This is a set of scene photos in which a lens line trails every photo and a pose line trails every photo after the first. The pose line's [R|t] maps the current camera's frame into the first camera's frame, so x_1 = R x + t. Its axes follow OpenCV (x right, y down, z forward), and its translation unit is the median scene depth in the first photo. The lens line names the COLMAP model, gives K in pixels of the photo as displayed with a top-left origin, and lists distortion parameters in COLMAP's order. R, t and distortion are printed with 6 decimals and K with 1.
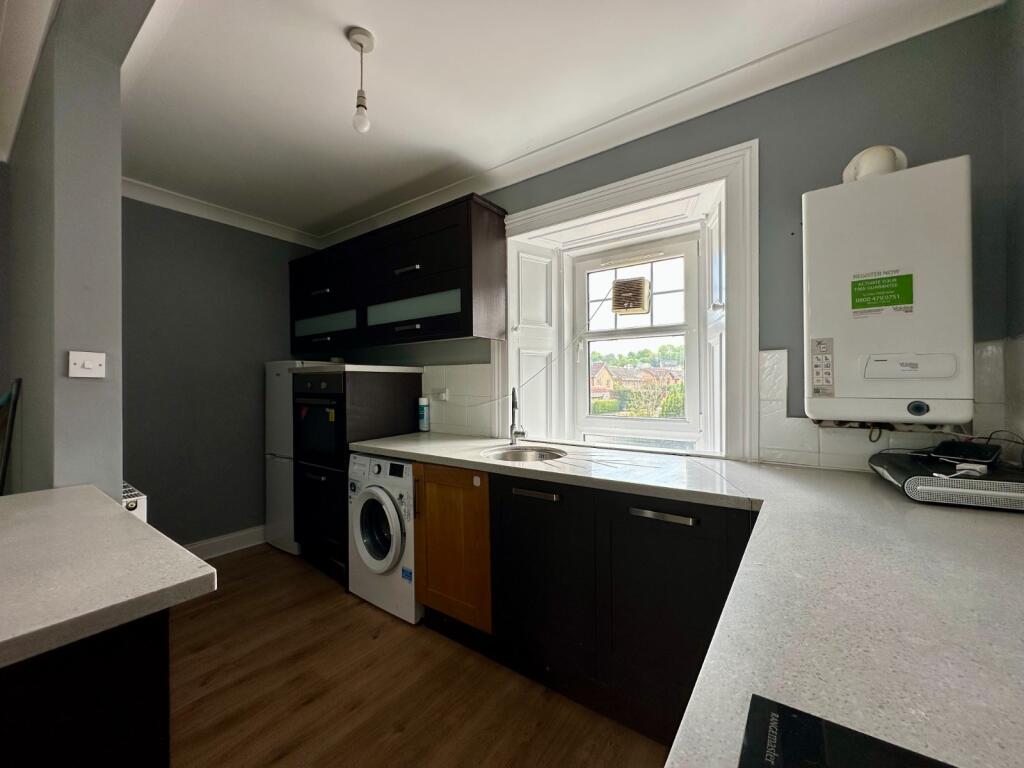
lens RADIAL K [[408.3, 0, 511.8], [0, 408.3, 384.9], [0, 0, 1]] dist [-0.002382, 0.000433]
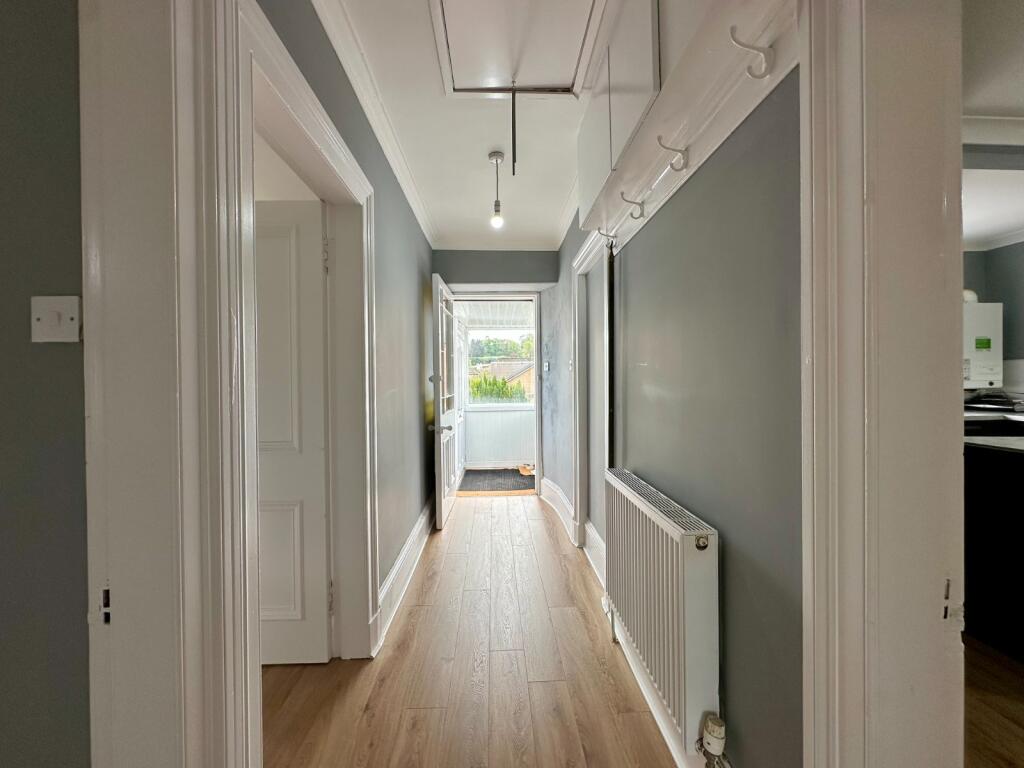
lens RADIAL K [[408.3, 0, 511.8], [0, 408.3, 384.9], [0, 0, 1]] dist [-0.002382, 0.000433]
pose [[0.786908, -0.008022, 0.617018, -2.137914], [0.003221, 0.999955, 0.008894, 0.016607], [-0.617062, -0.005011, 0.786899, 0.480210]]
